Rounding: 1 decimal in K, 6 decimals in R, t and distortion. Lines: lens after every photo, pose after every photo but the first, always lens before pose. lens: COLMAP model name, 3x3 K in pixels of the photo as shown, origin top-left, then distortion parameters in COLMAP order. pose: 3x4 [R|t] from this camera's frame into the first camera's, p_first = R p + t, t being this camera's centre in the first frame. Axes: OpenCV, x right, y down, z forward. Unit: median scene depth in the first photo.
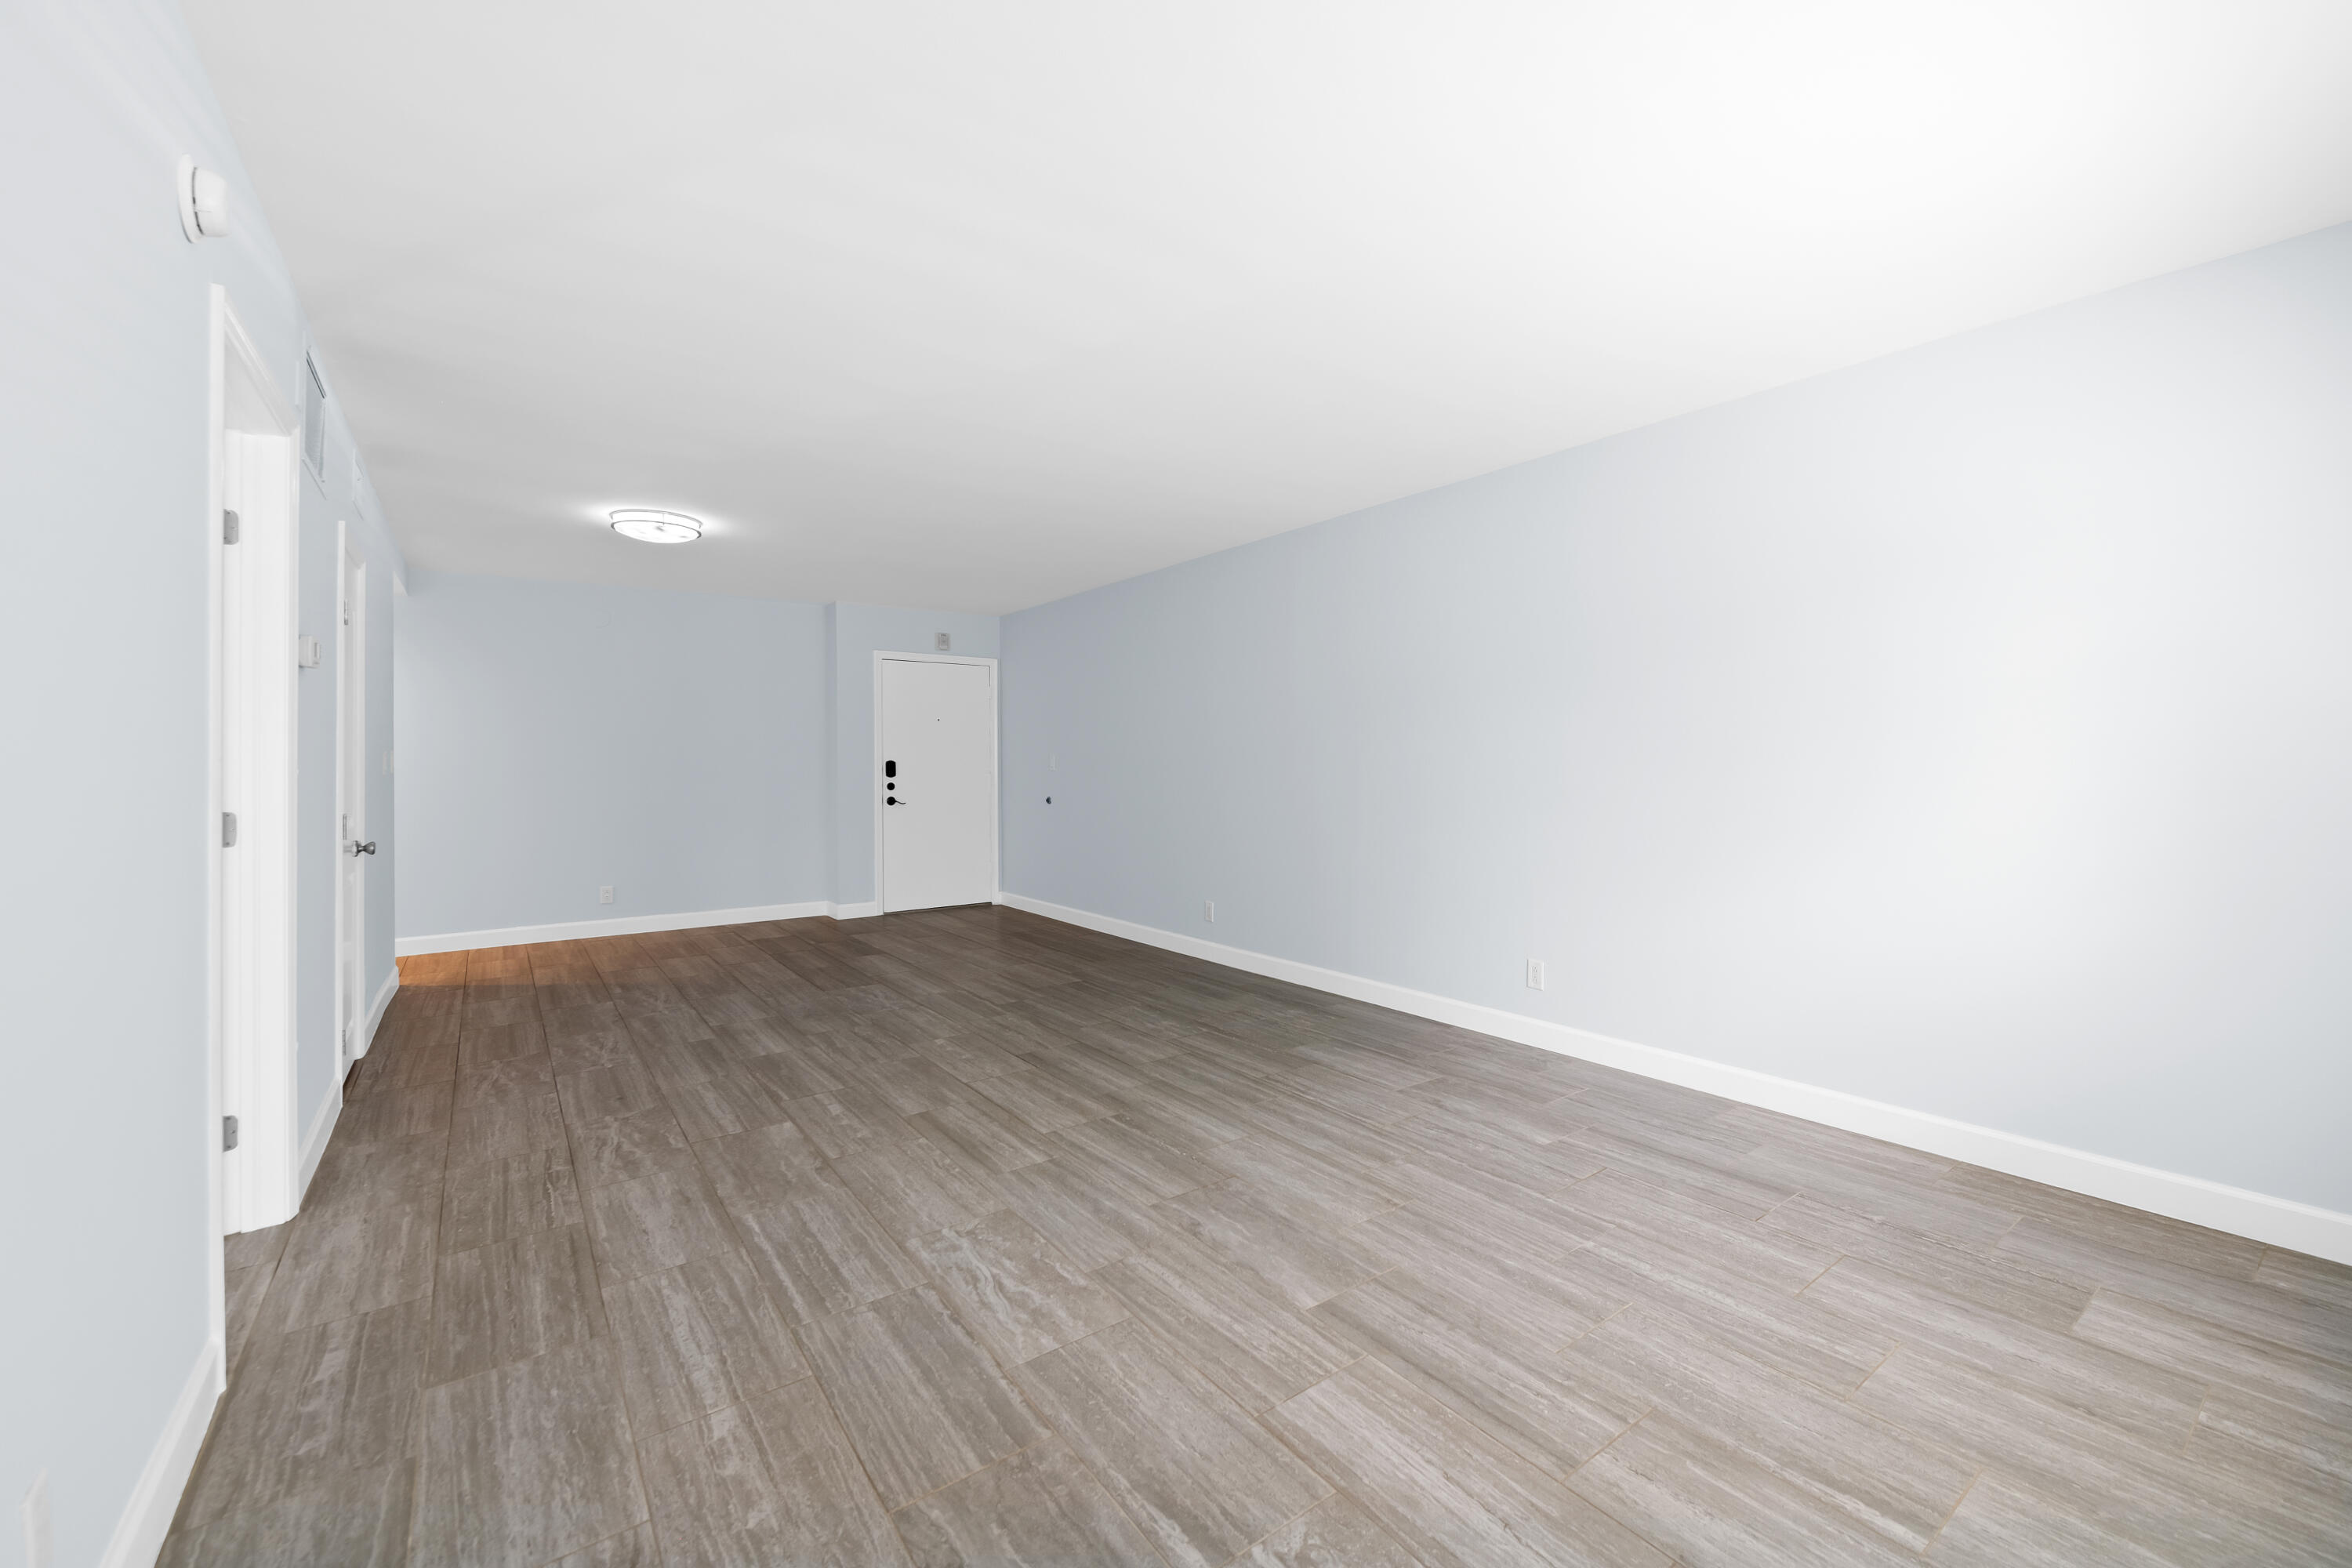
lens RADIAL K [[943.3, 0, 1185.5], [0, 943.3, 777.6], [0, 0, 1]] dist [-0.002934, -0.000732]
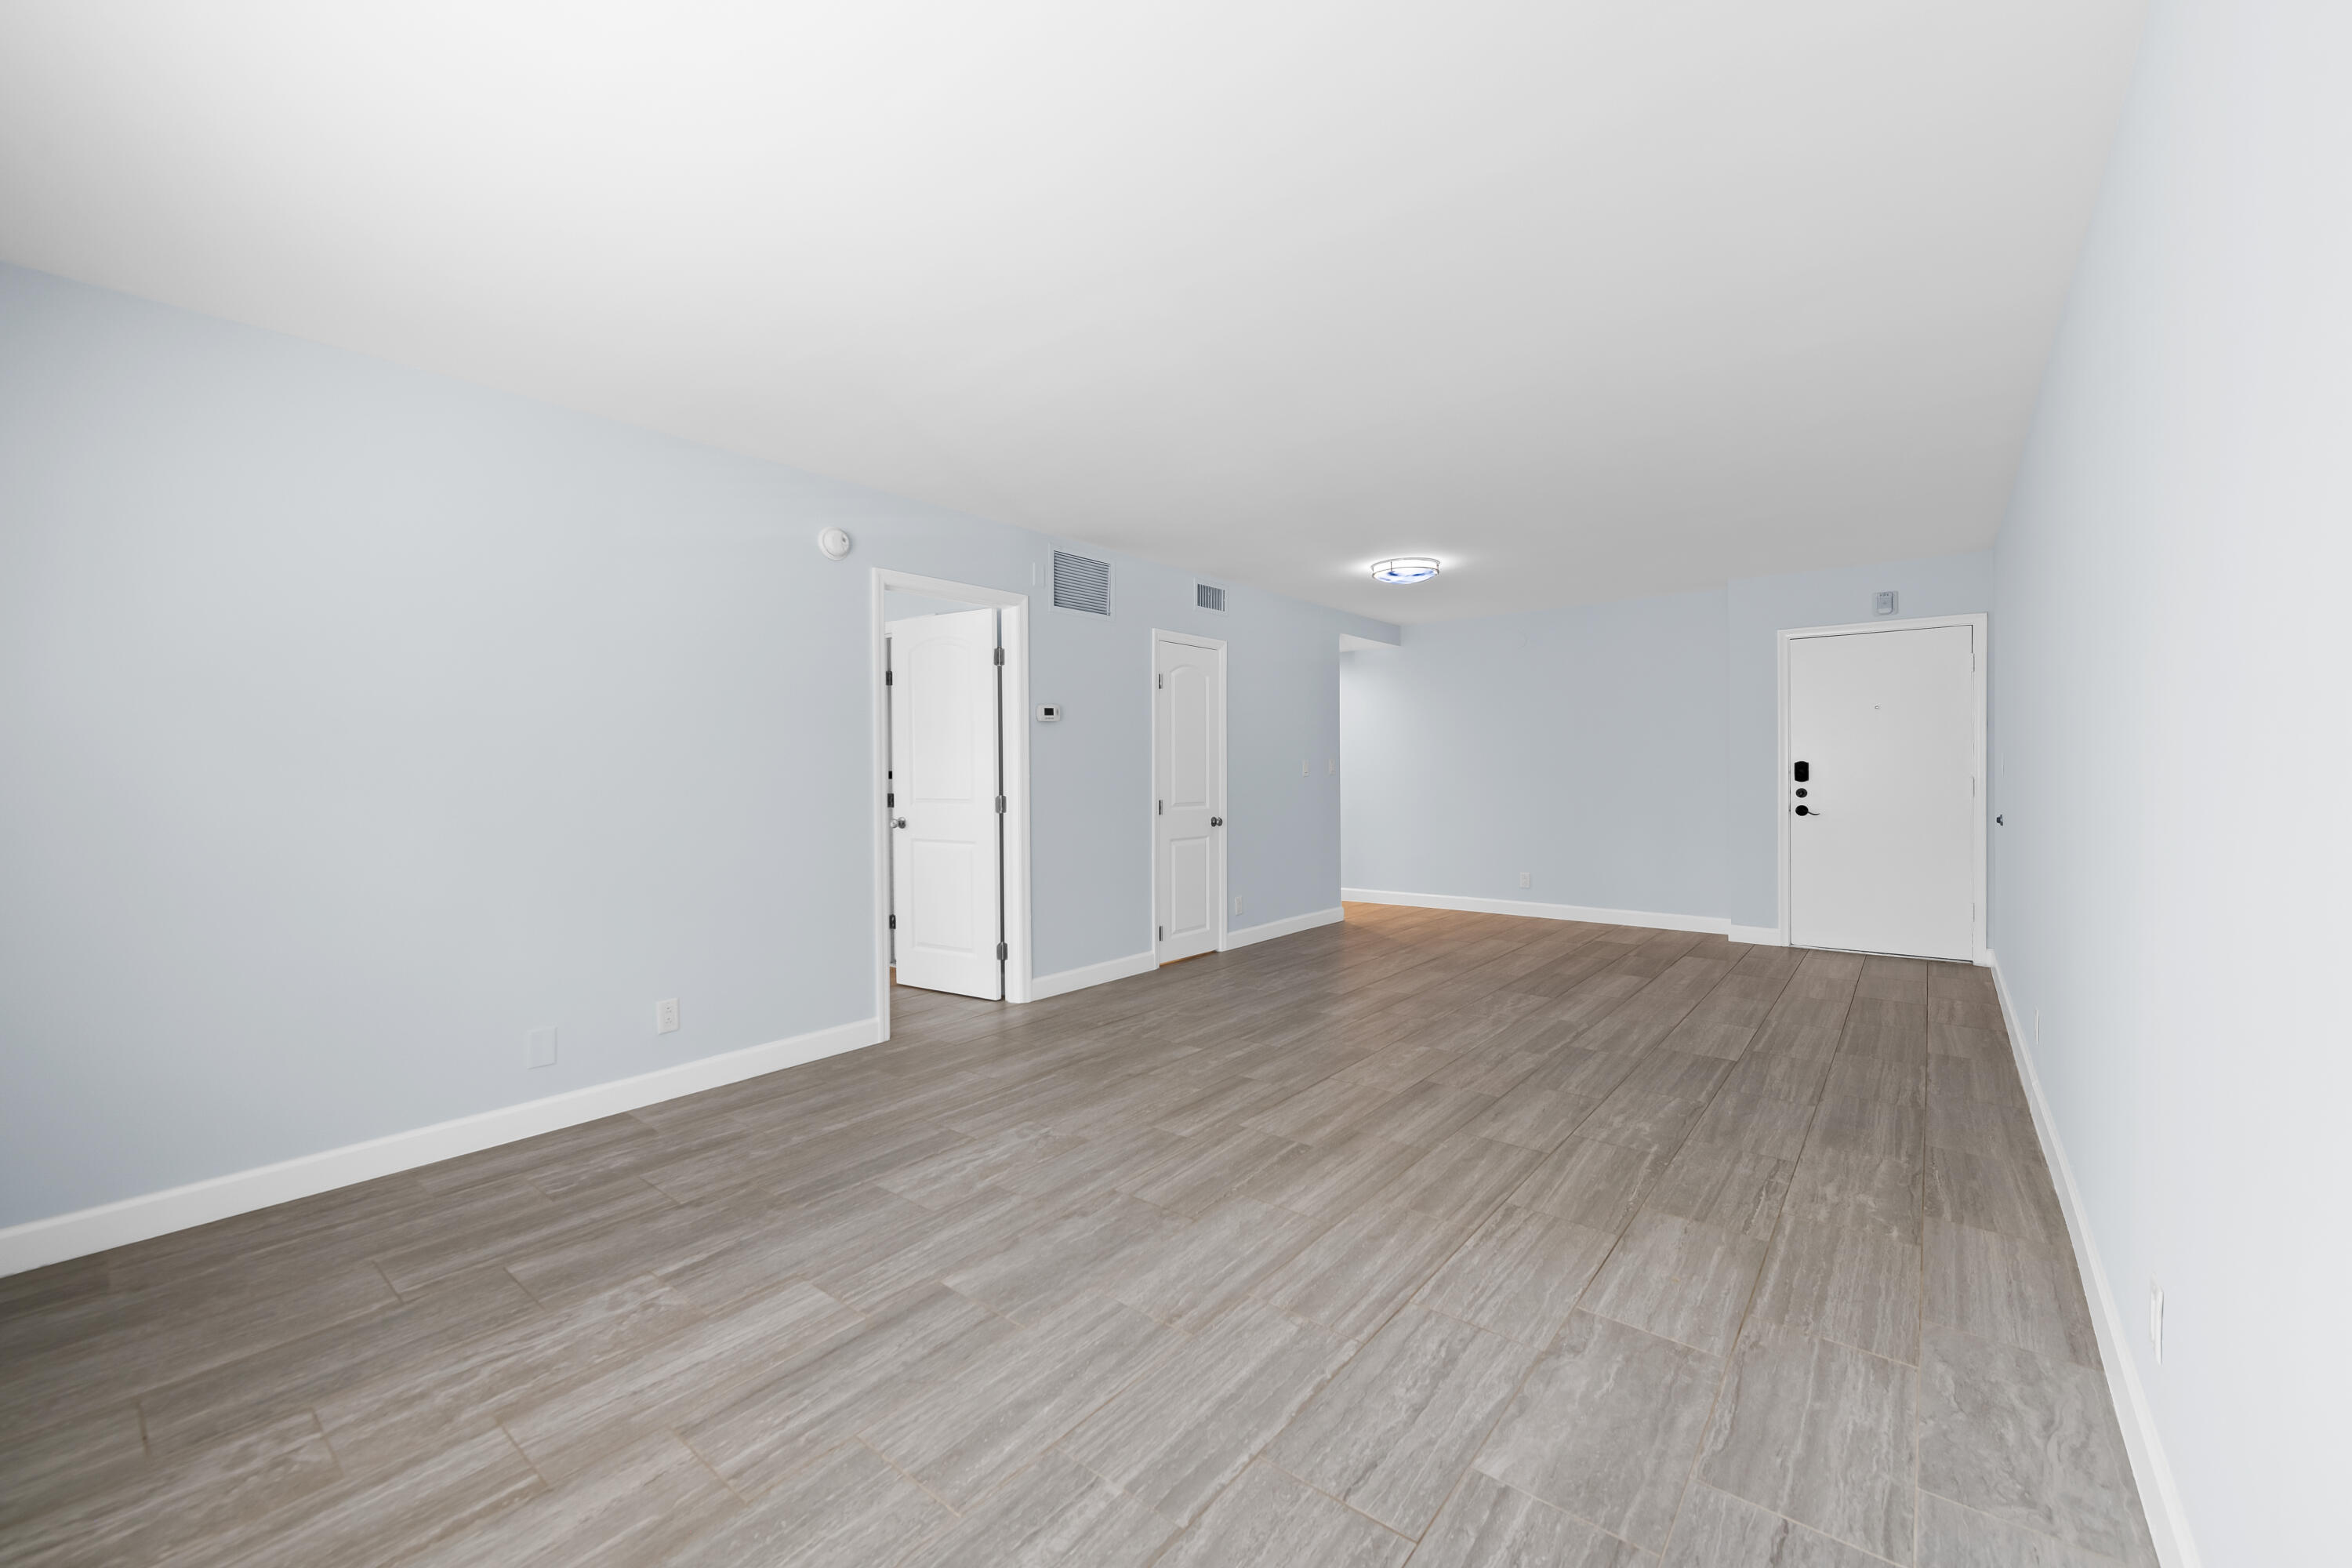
lens RADIAL K [[943.3, 0, 1185.5], [0, 943.3, 777.6], [0, 0, 1]] dist [-0.002934, -0.000732]
pose [[0.259952, 0.013676, -0.965525, 0.870976], [-0.010336, 0.999882, 0.011380, -0.019020], [0.965566, 0.007021, 0.260062, 0.696666]]
